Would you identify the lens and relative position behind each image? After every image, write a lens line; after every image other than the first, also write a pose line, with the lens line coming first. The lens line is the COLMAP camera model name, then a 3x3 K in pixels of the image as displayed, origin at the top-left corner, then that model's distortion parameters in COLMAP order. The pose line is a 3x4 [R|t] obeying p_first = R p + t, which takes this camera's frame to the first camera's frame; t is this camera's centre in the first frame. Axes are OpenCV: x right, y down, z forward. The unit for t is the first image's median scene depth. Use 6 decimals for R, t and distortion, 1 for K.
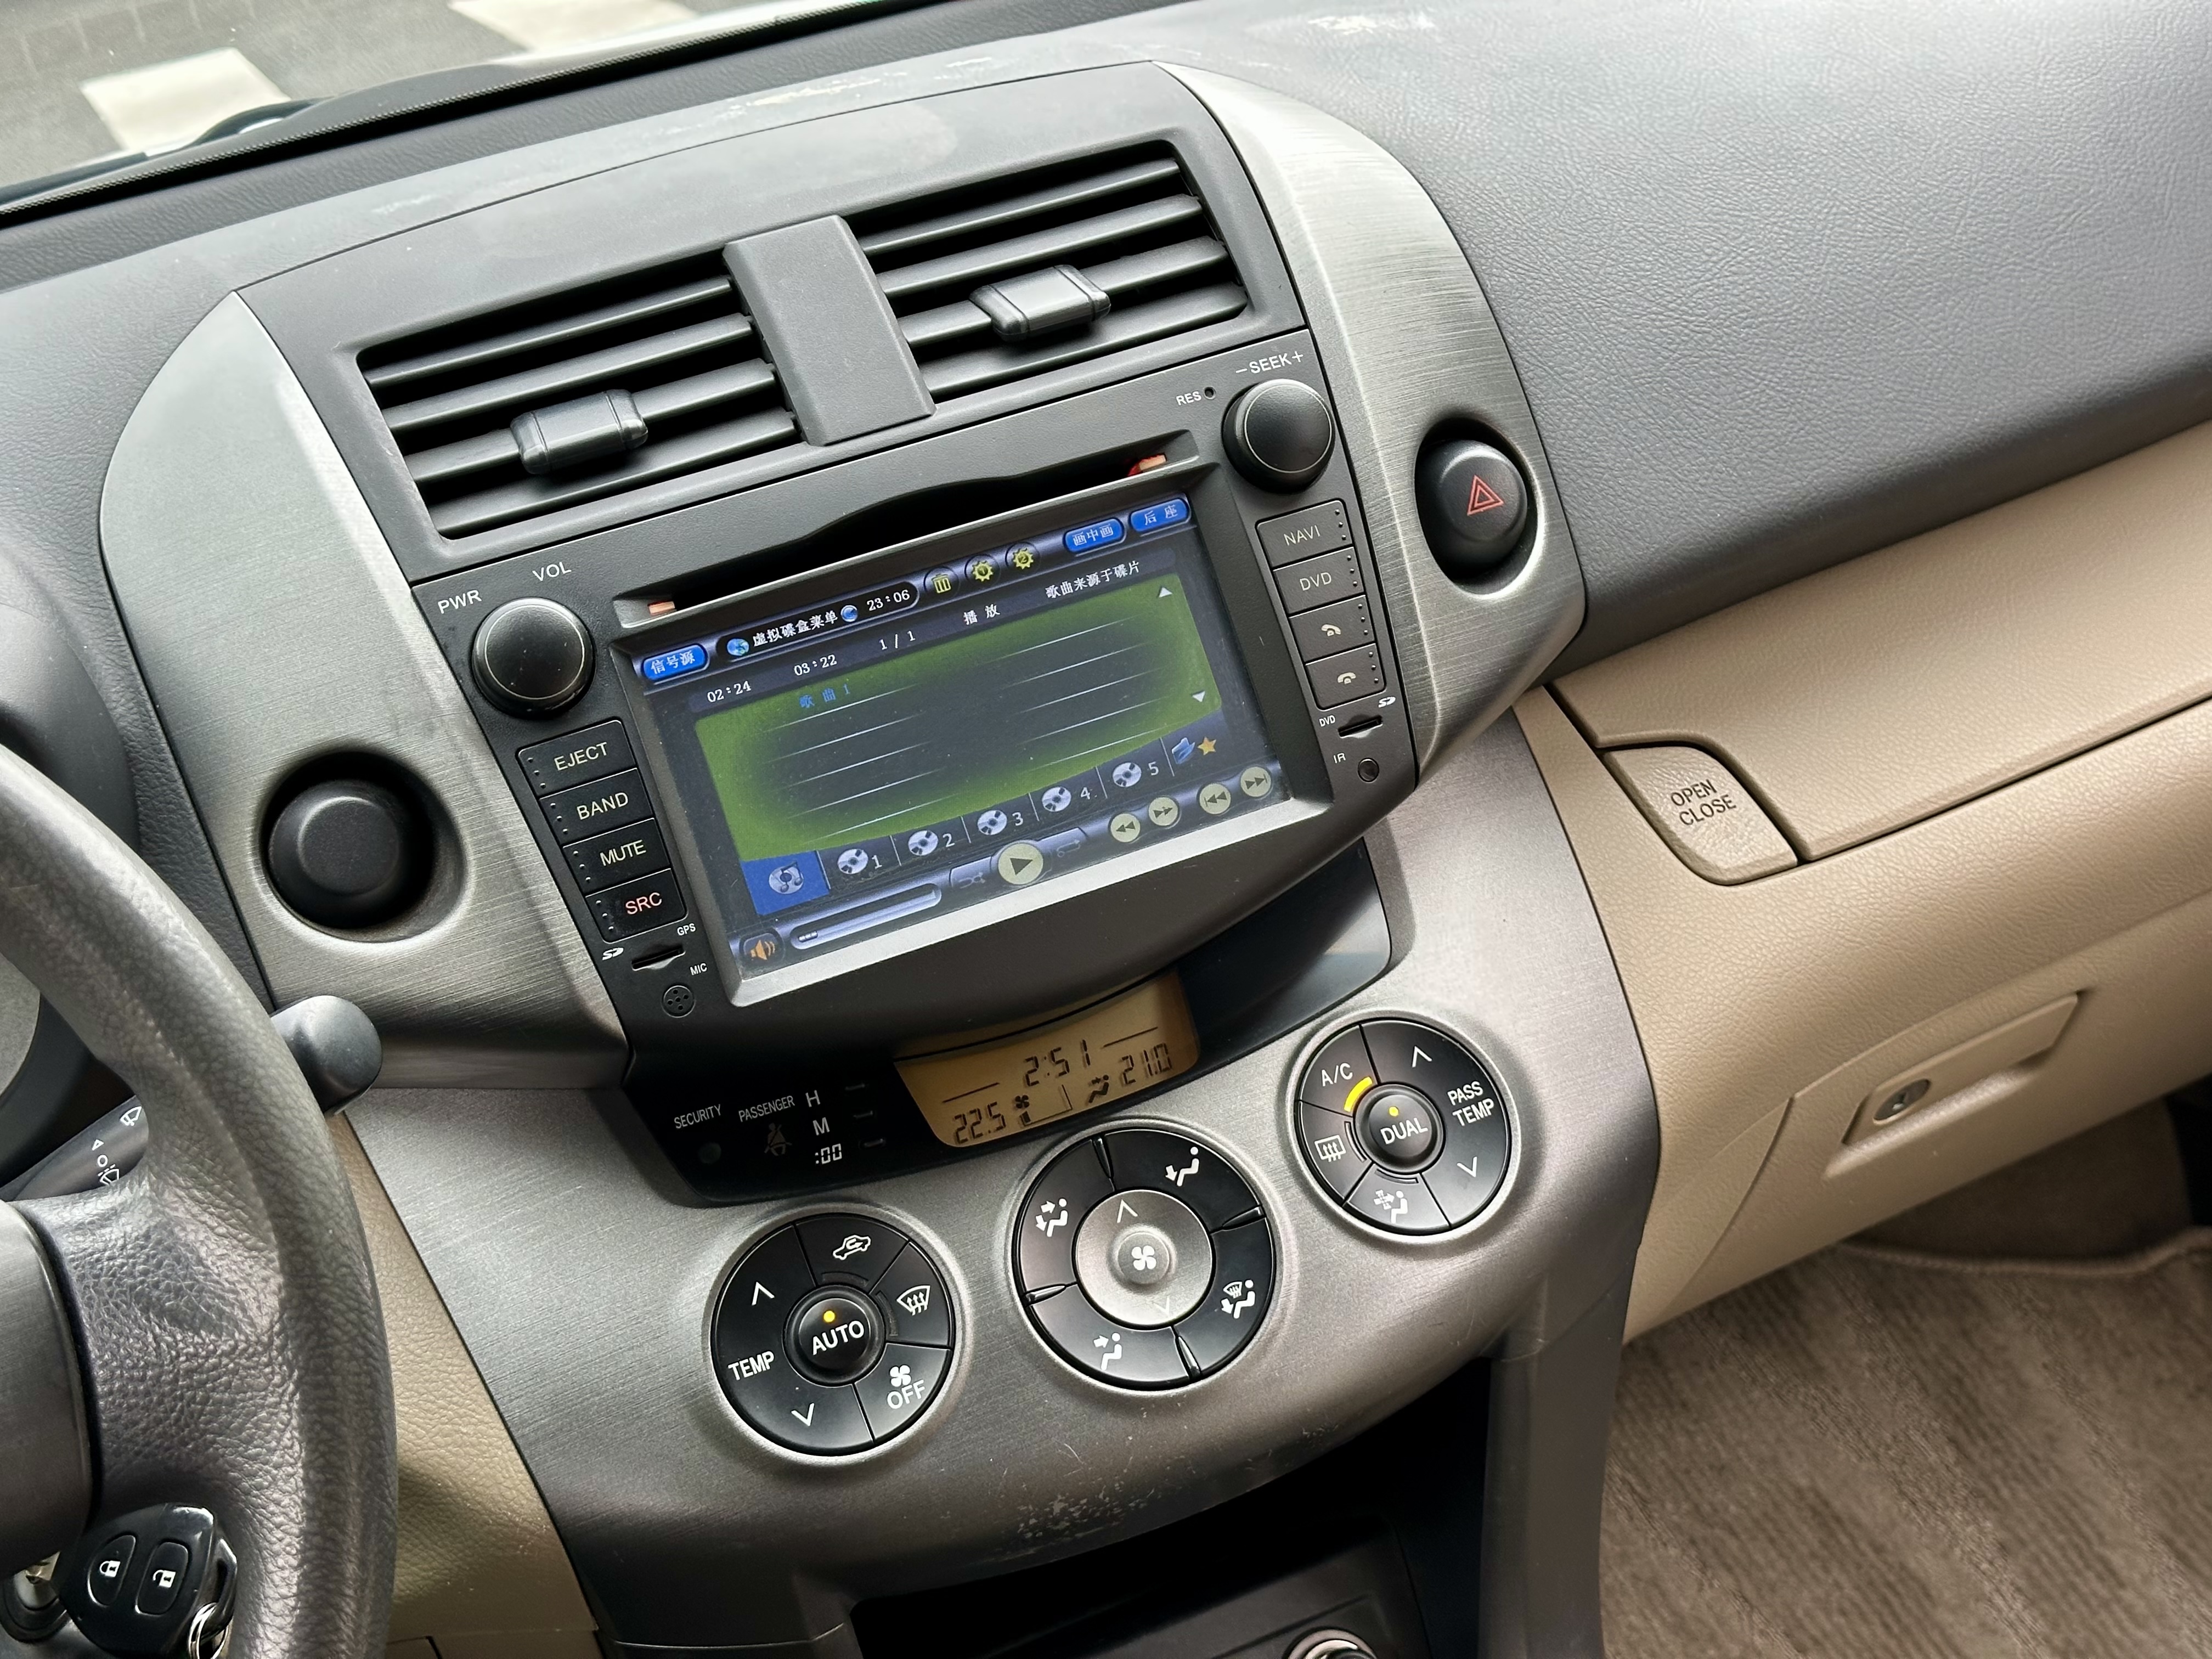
lens RADIAL K [[3069.2, 0, 1108.5], [0, 3069.2, 815.2], [0, 0, 1]] dist [0.103818, 0.000000]
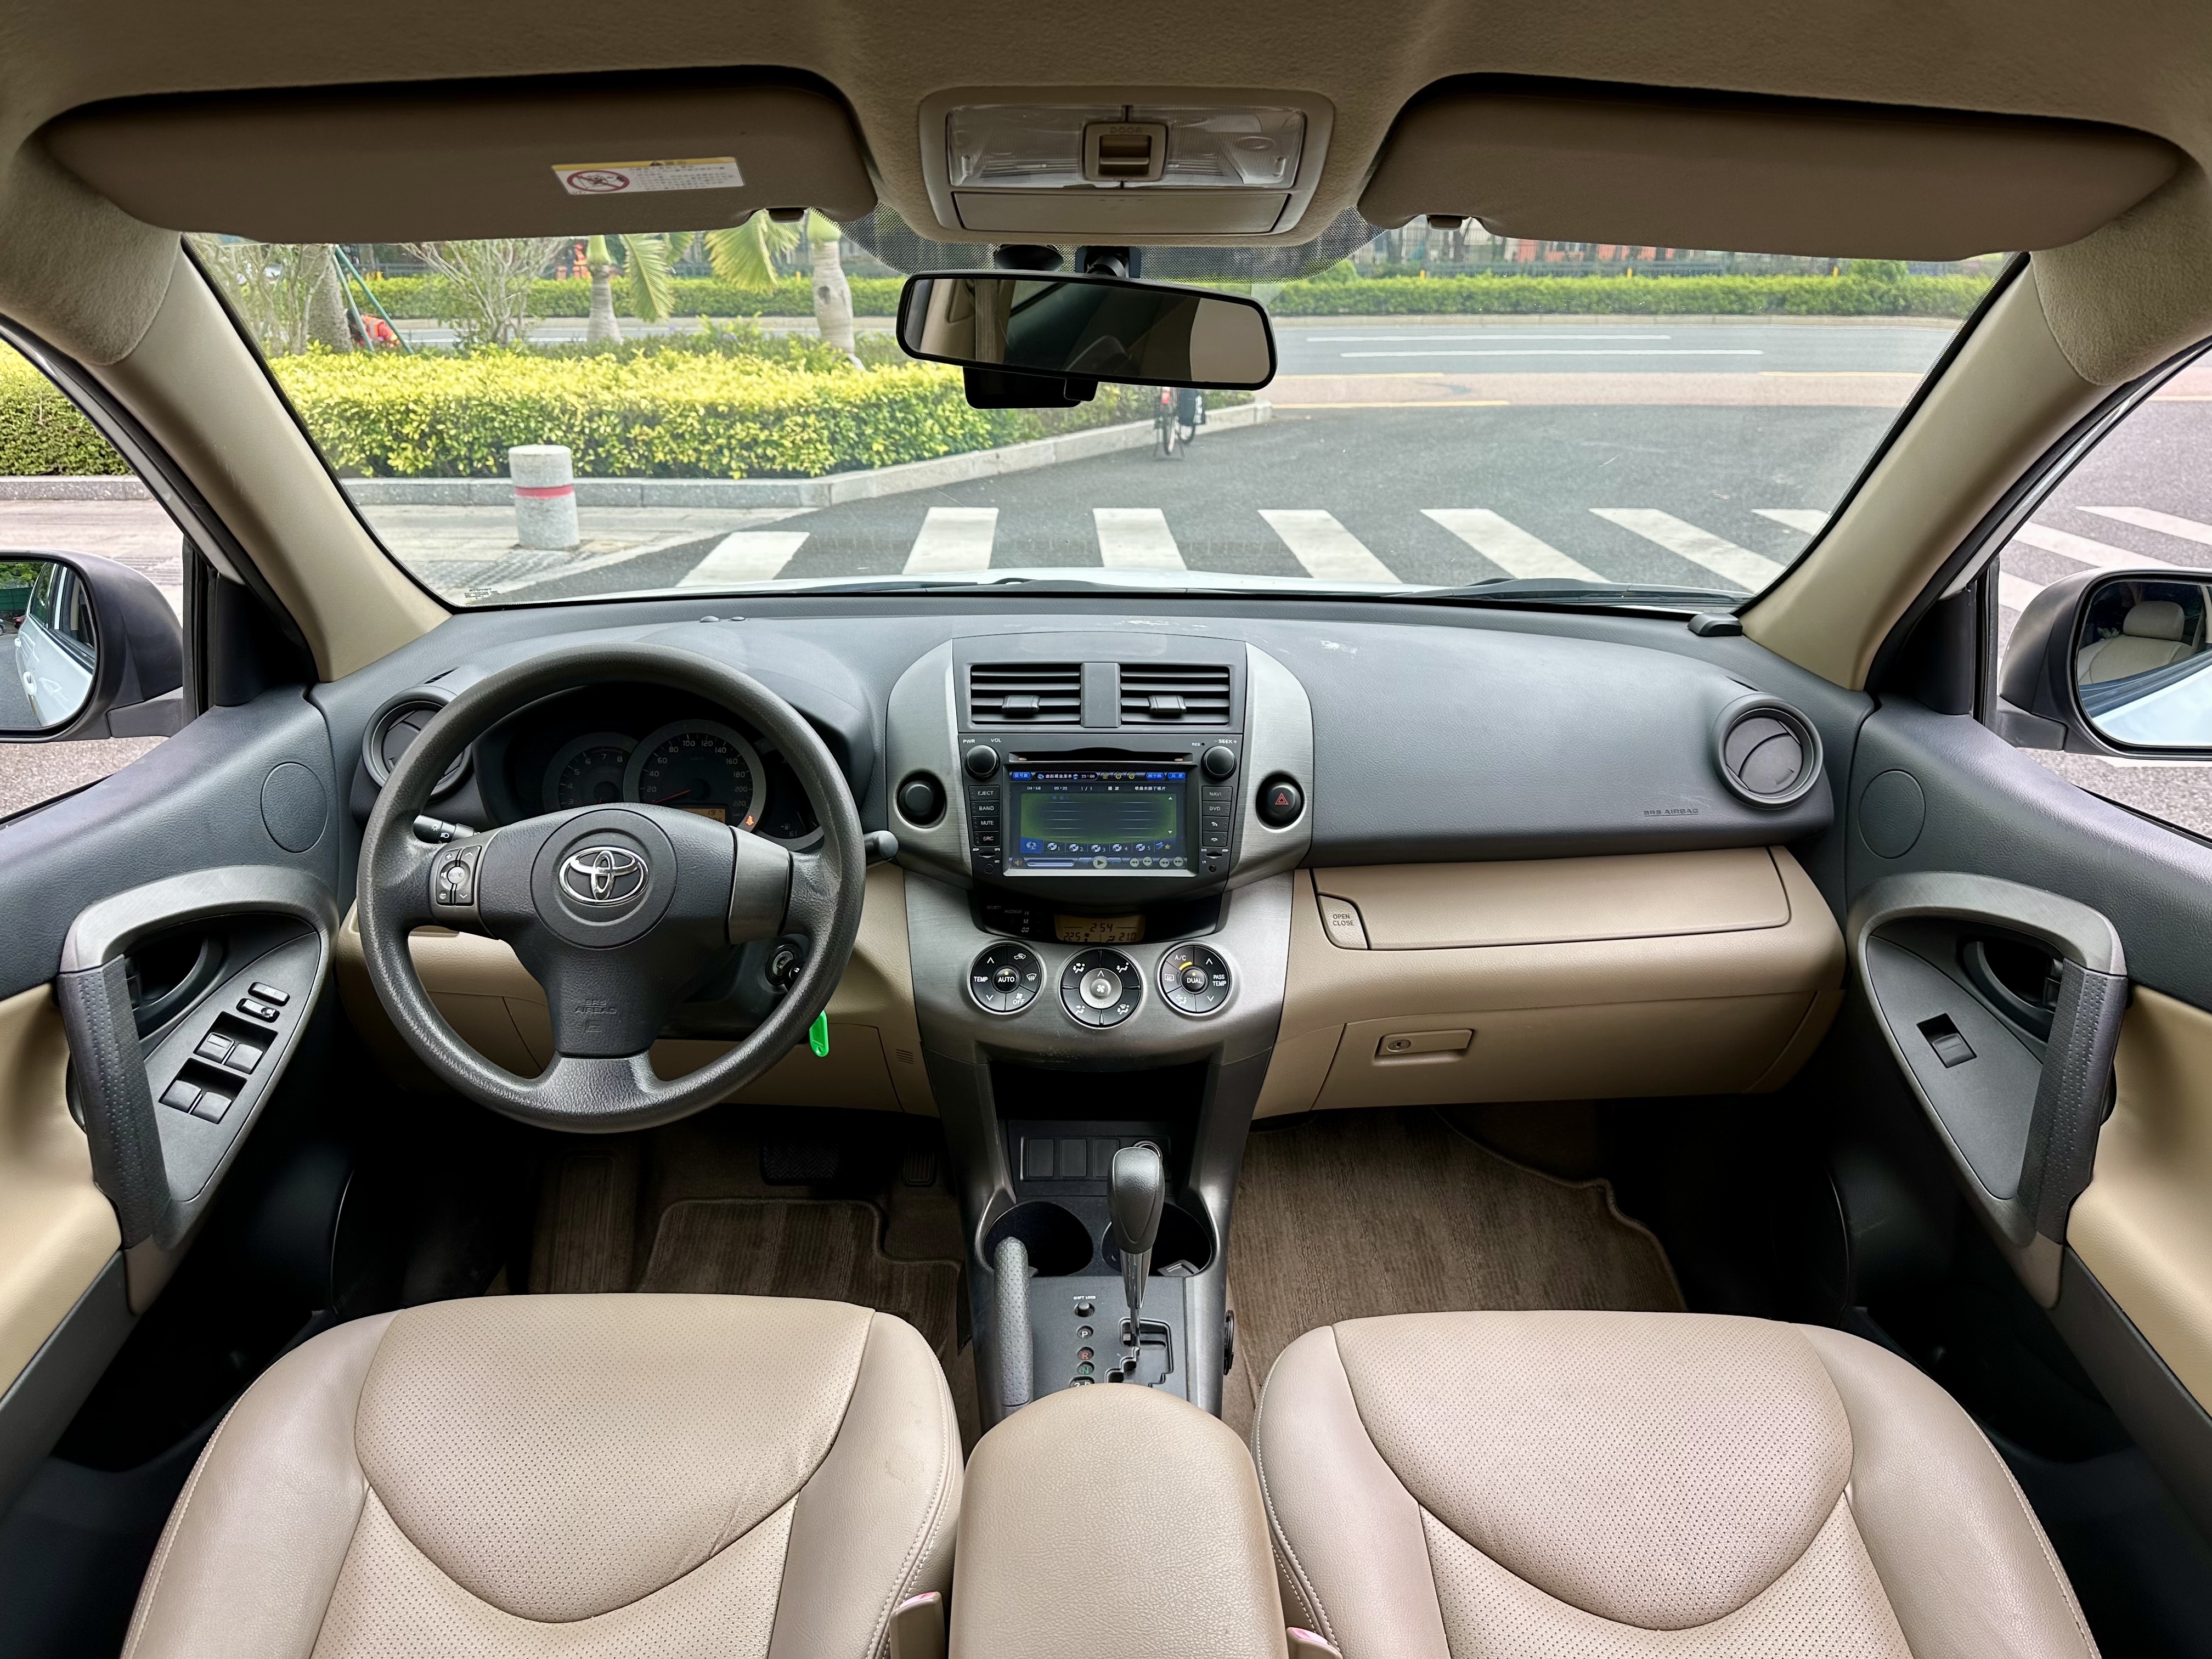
lens RADIAL K [[1495.0, 0, 1139.0], [0, 1495.0, 822.3], [0, 0, 1]] dist [0.012227, -0.038377]
pose [[0.929349, 0.289537, -0.229085, 0.366359], [-0.303142, 0.952596, -0.025814, 0.003251], [0.210751, 0.093435, 0.973064, -0.568409]]
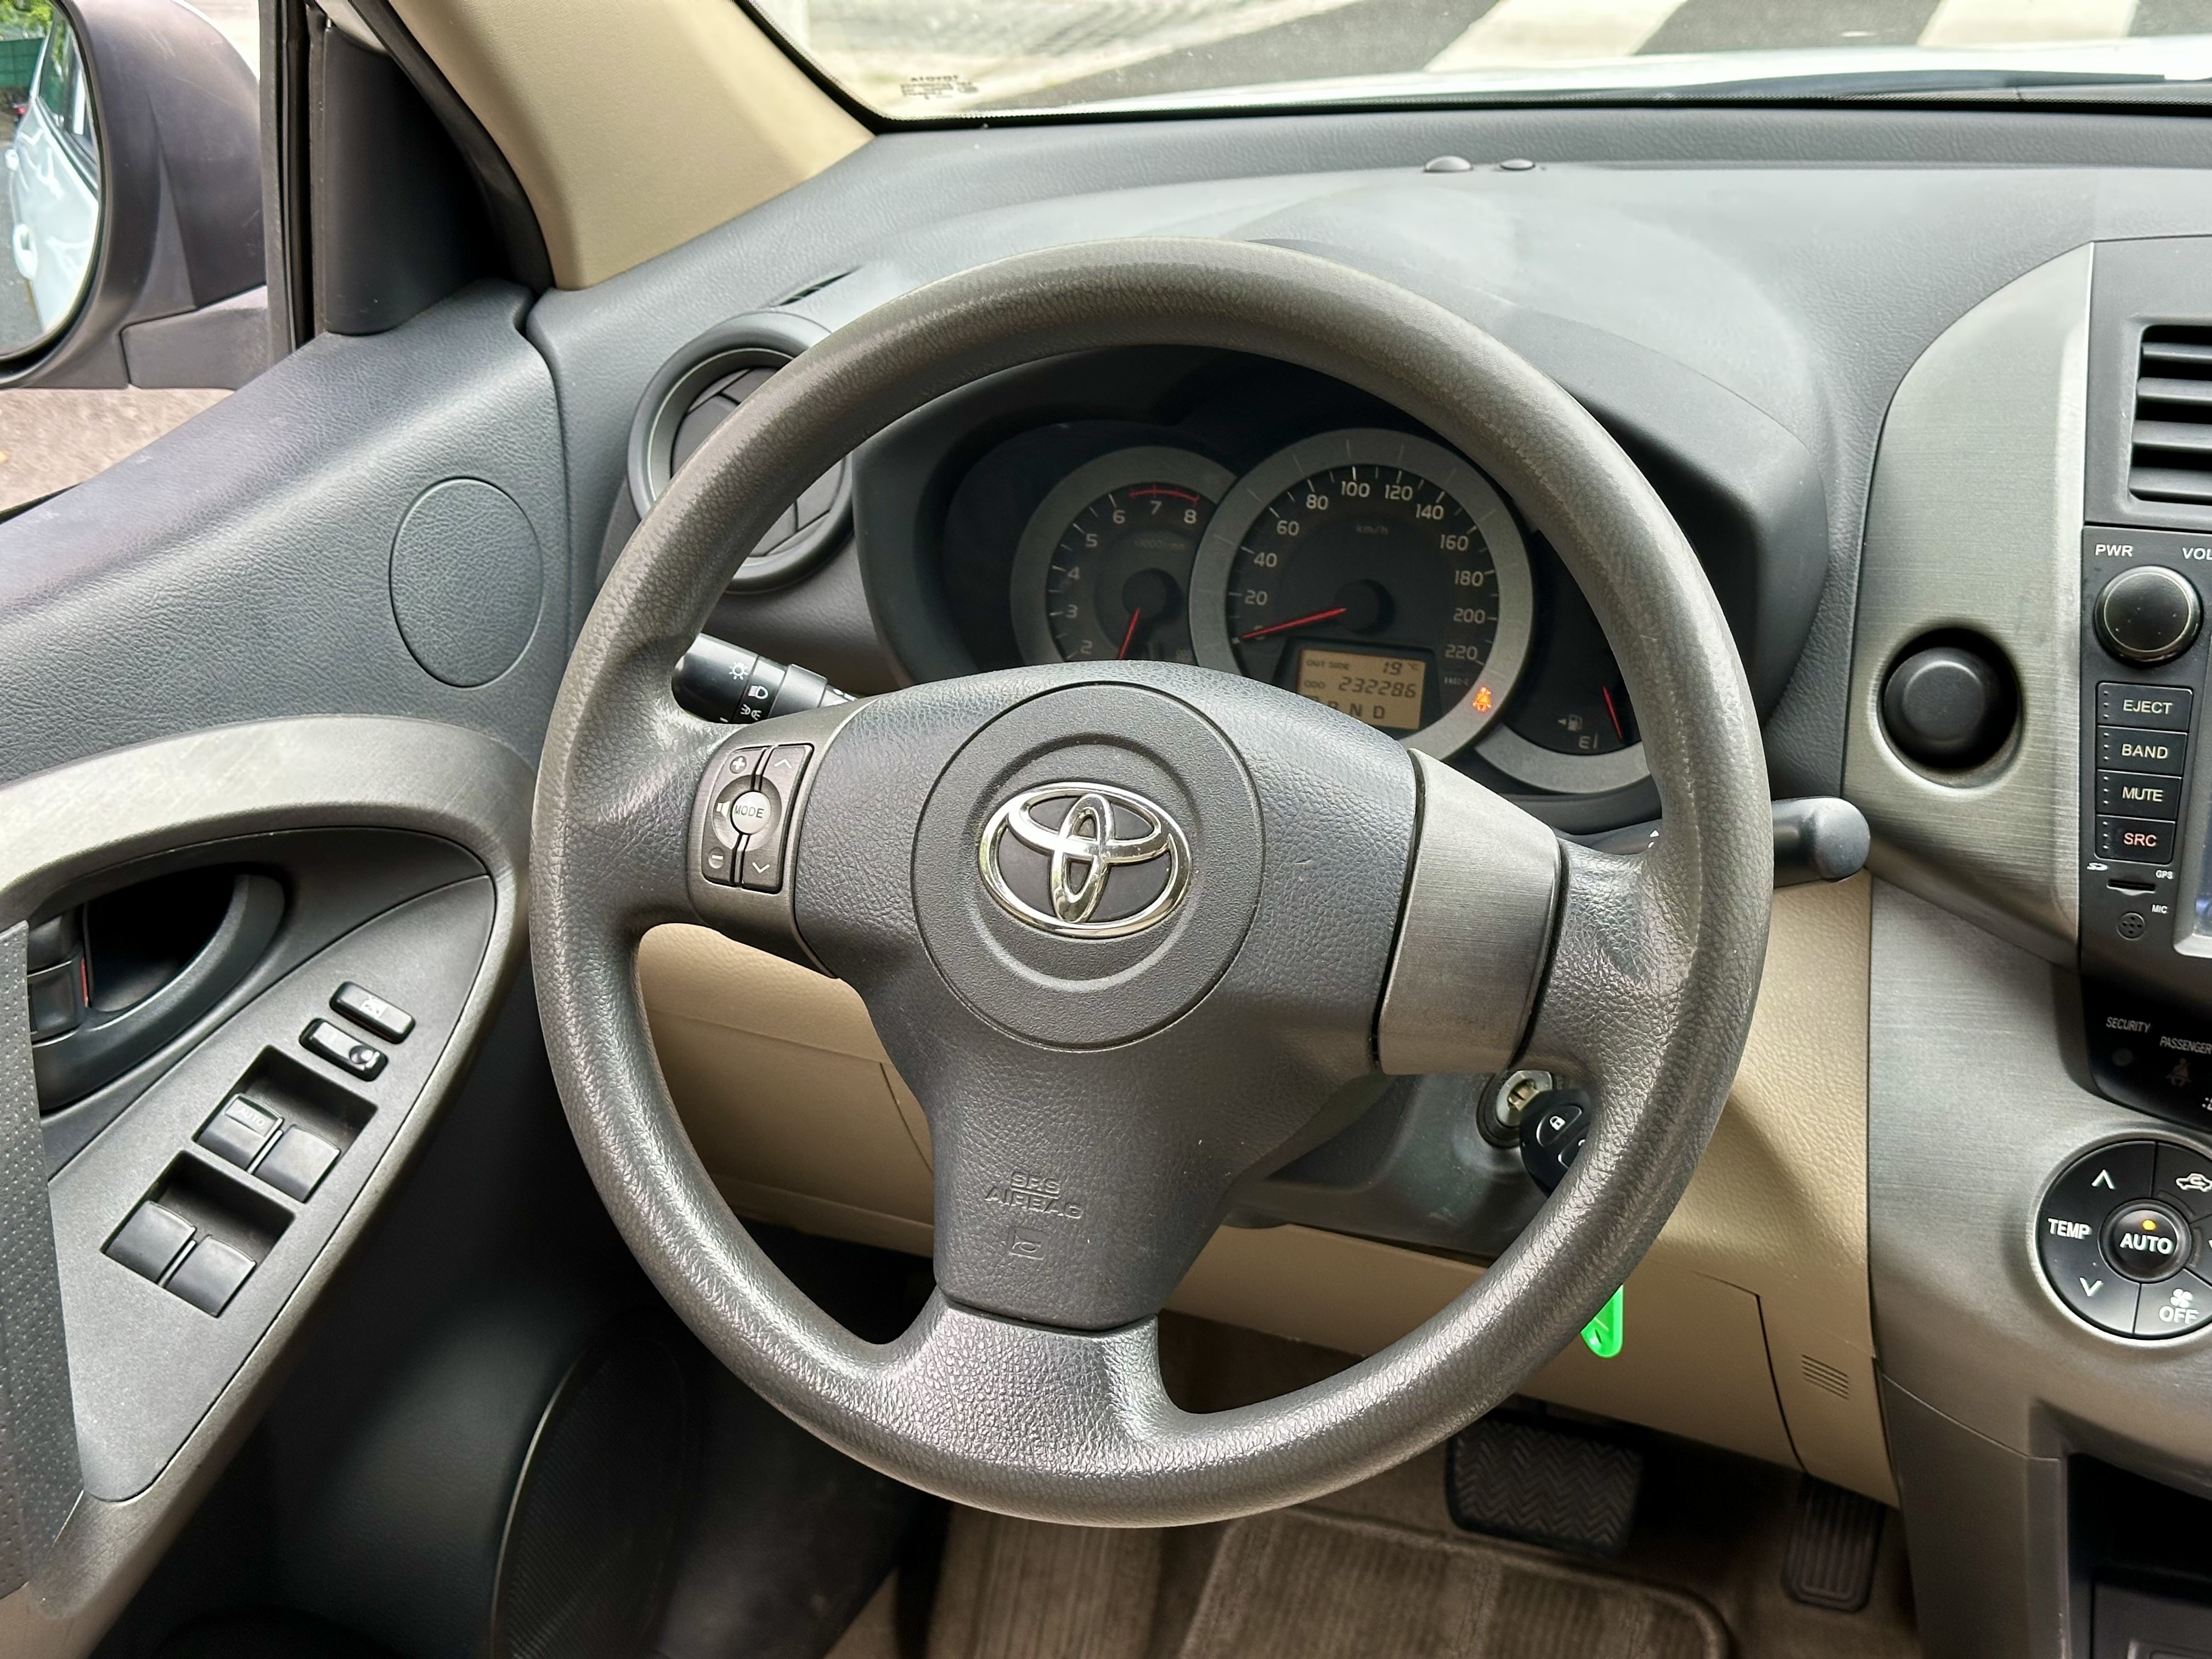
lens RADIAL K [[3069.2, 0, 1091.1], [0, 3069.2, 847.5], [0, 0, 1]] dist [0.103818, 0.000000]
pose [[0.739468, 0.411720, -0.532610, 0.182681], [-0.367347, 0.909783, 0.193264, -0.049578], [0.564130, 0.052740, 0.824000, -0.214405]]
